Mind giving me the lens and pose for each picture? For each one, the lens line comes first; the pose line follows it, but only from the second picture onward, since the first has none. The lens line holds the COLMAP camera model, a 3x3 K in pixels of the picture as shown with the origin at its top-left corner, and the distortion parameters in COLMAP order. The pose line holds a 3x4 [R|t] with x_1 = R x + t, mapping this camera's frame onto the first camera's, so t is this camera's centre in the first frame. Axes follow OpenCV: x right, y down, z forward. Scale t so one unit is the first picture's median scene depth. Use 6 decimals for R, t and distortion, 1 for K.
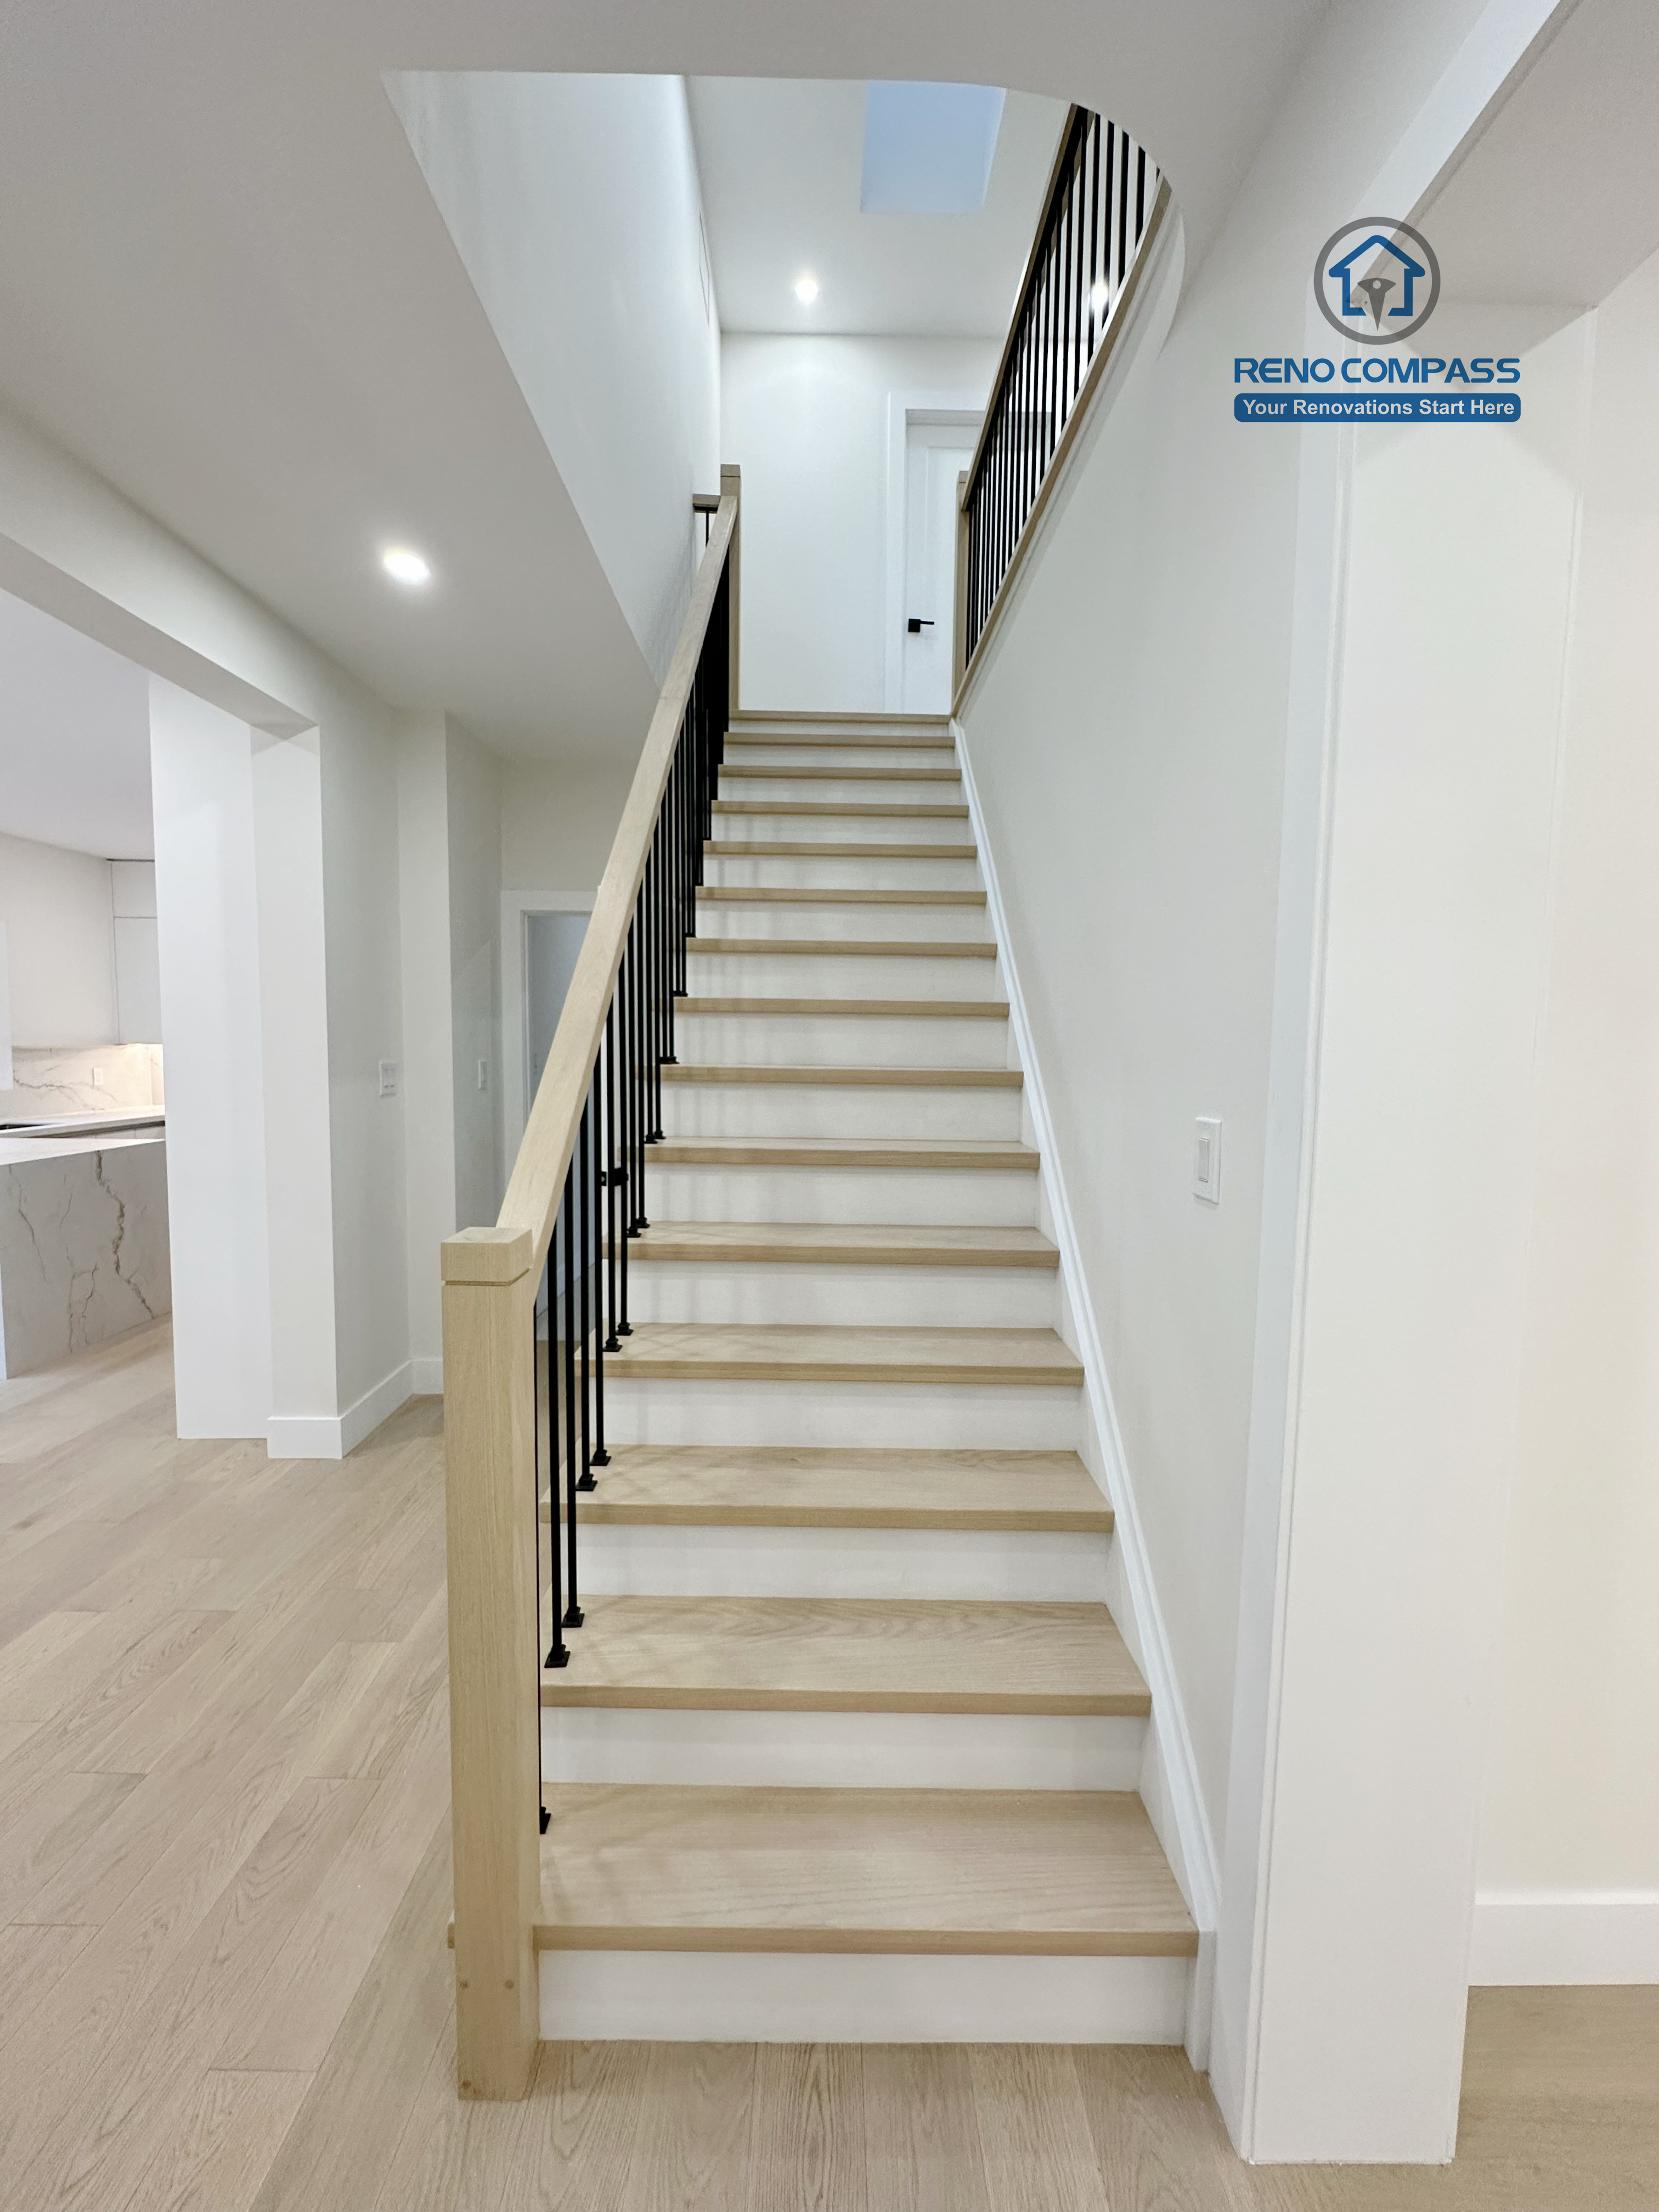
lens RADIAL K [[881.1, 0, 821.7], [0, 881.1, 1109.0], [0, 0, 1]] dist [-0.003558, 0.000141]
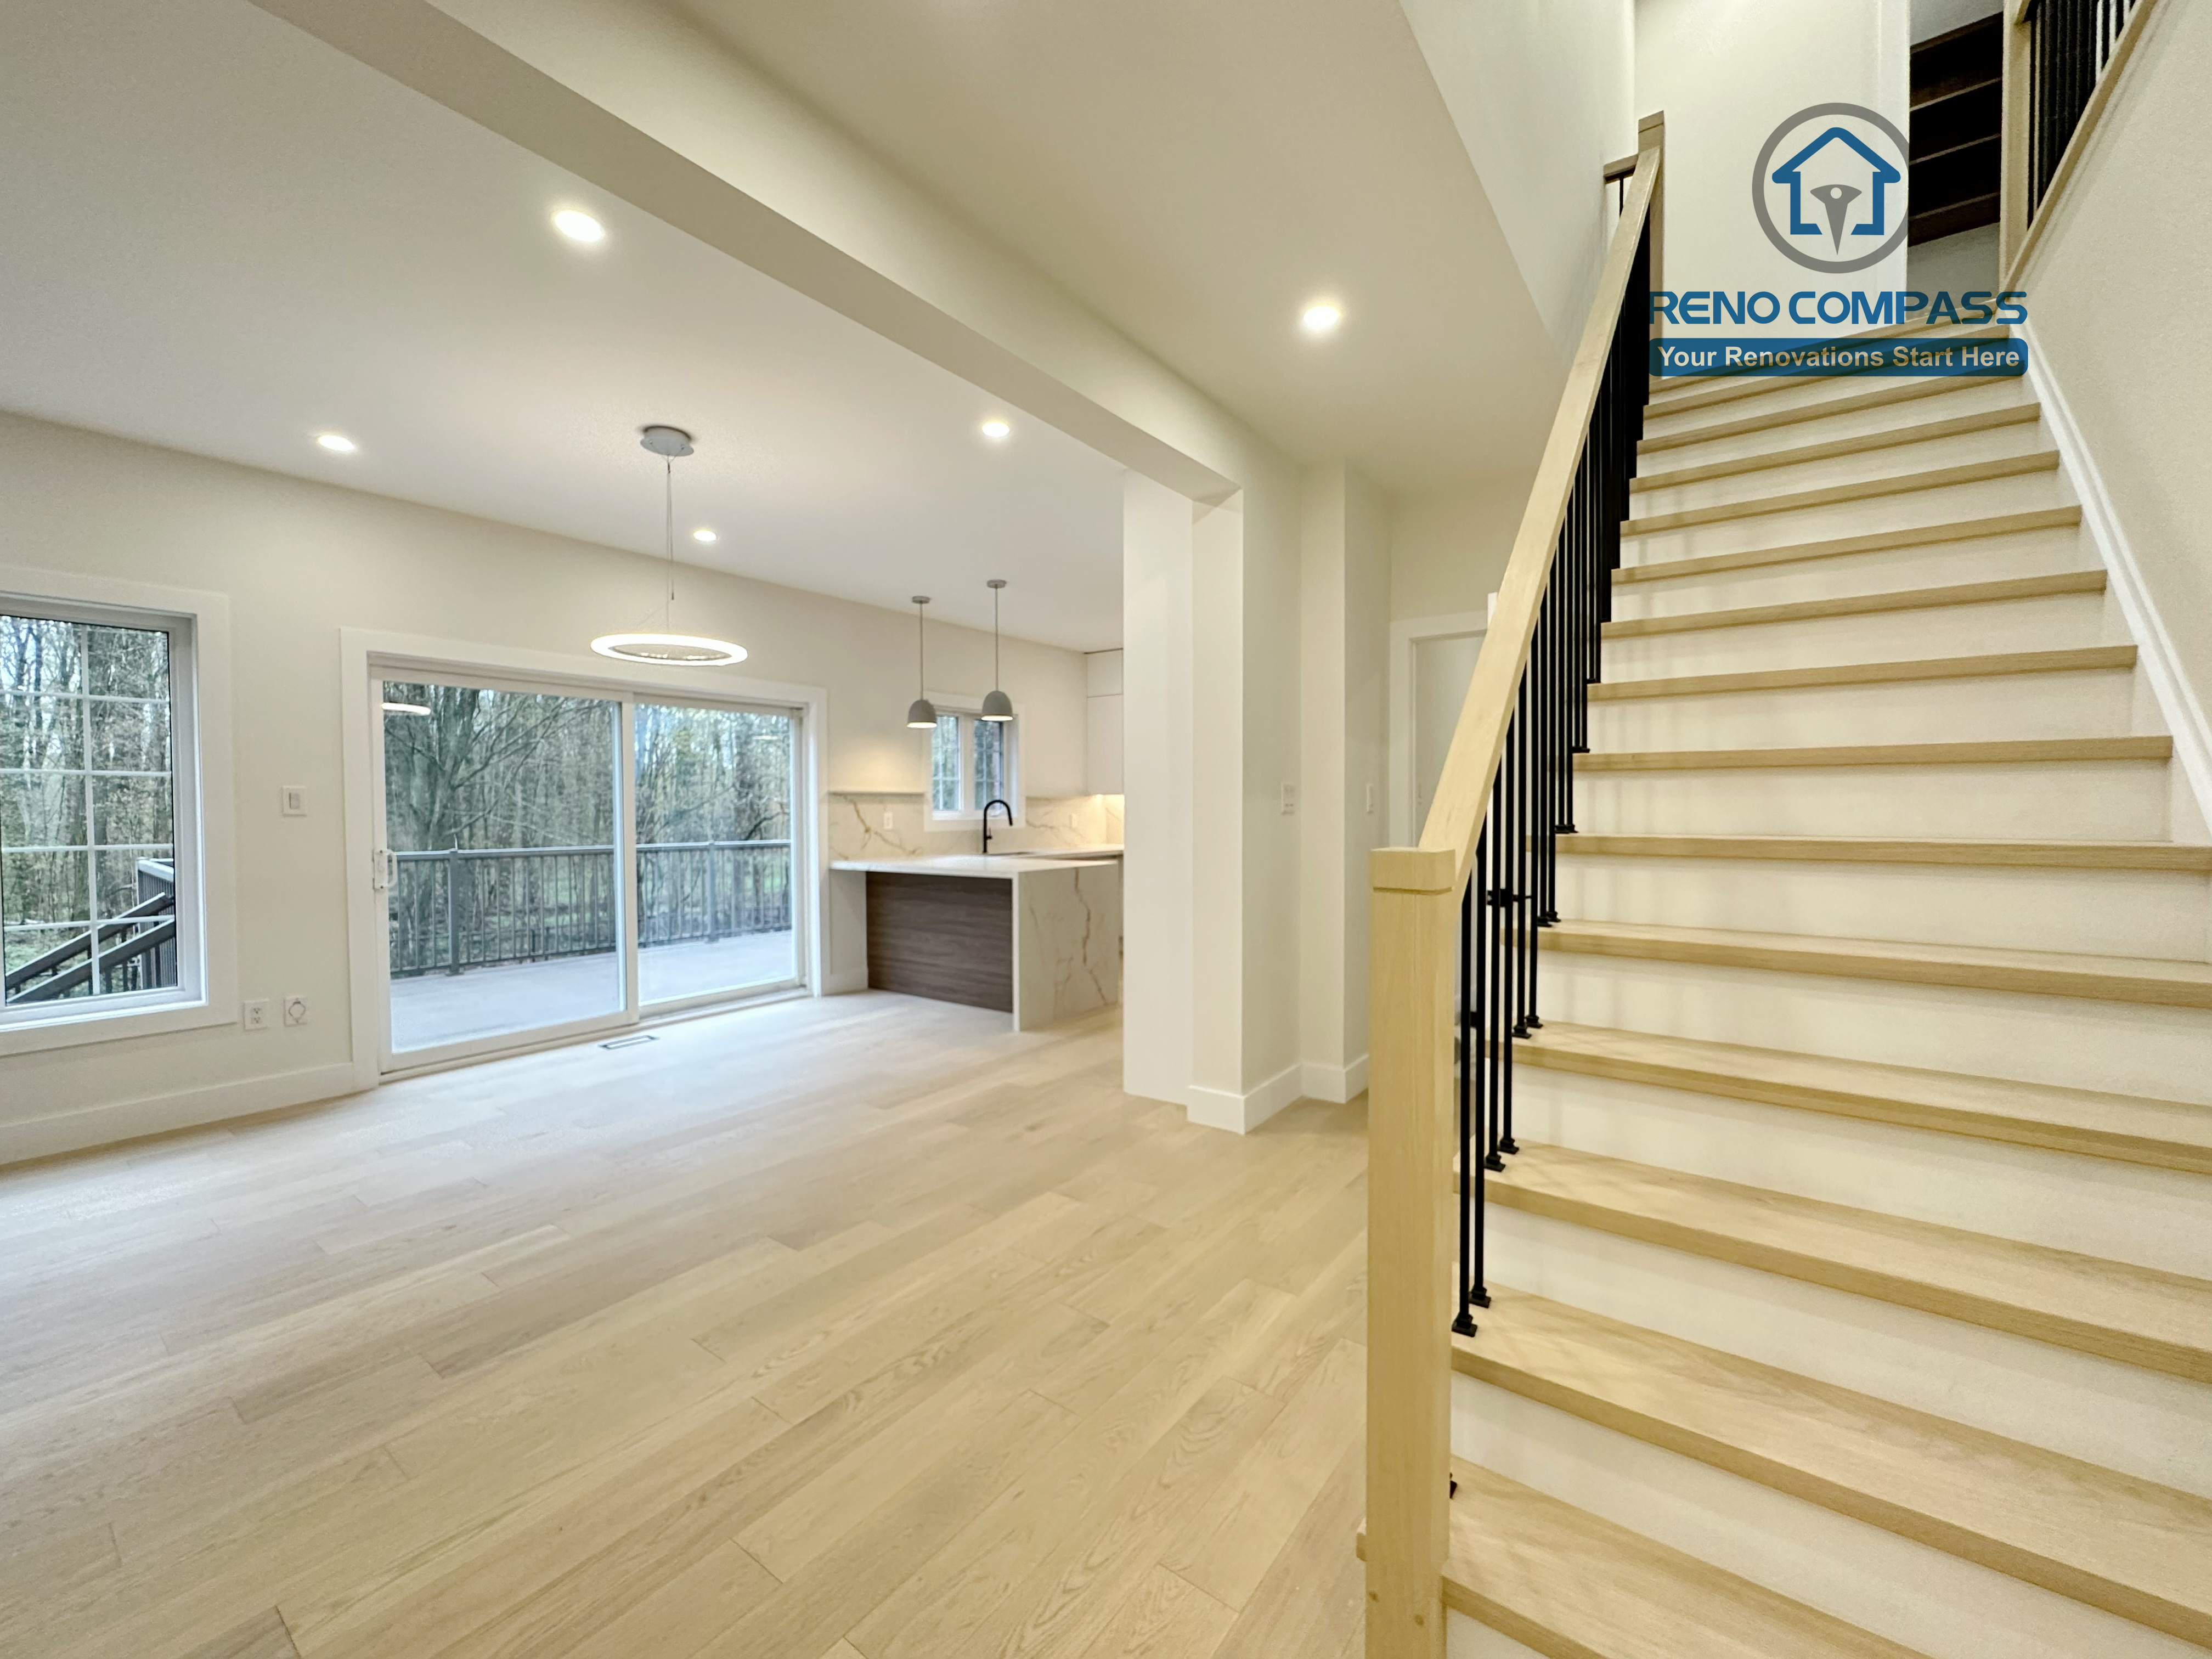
lens RADIAL K [[881.1, 0, 1106.0], [0, 881.1, 829.5], [0, 0, 1]] dist [-0.003558, 0.000141]
pose [[0.800814, -0.001968, -0.598909, -0.023380], [-0.030181, 0.998592, -0.043636, 0.084339], [0.598152, 0.053020, 0.799627, -0.019684]]
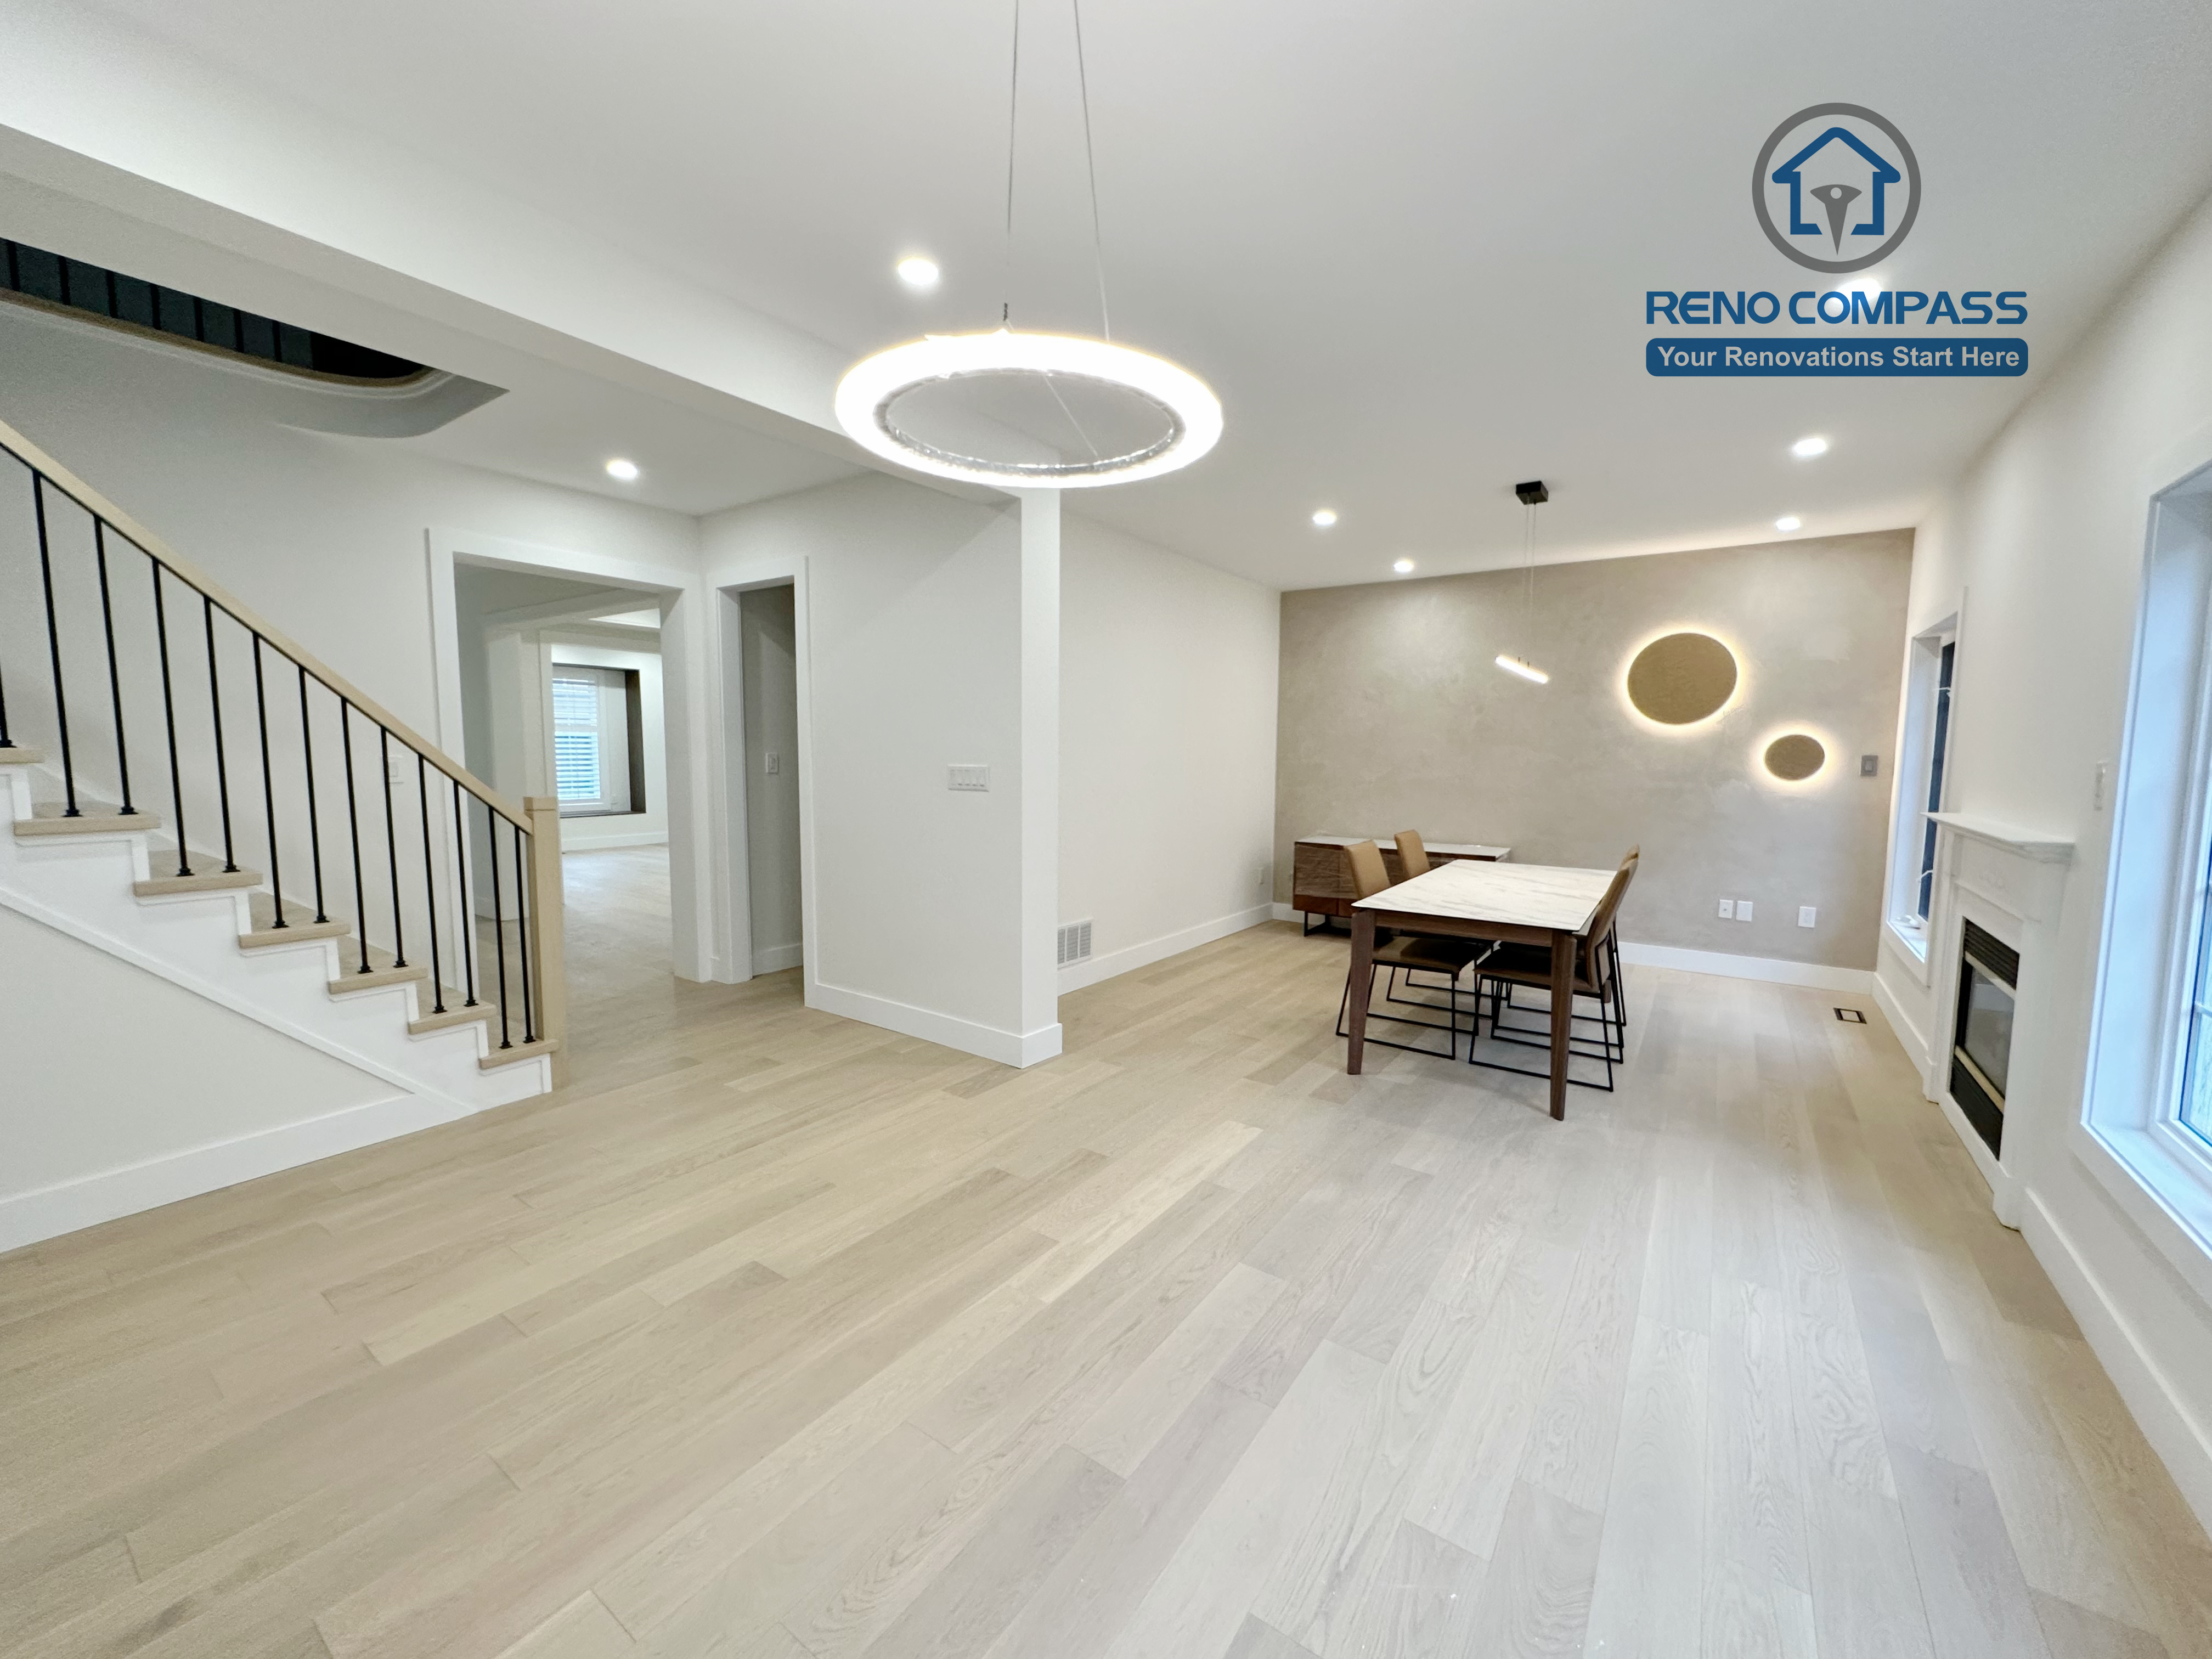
lens RADIAL K [[881.1, 0, 1106.0], [0, 881.1, 829.5], [0, 0, 1]] dist [-0.003558, 0.000141]
pose [[-0.813552, -0.076697, 0.576412, -1.813703], [0.021942, 0.986509, 0.162232, -0.092356], [-0.581078, 0.144632, -0.800893, 1.124296]]
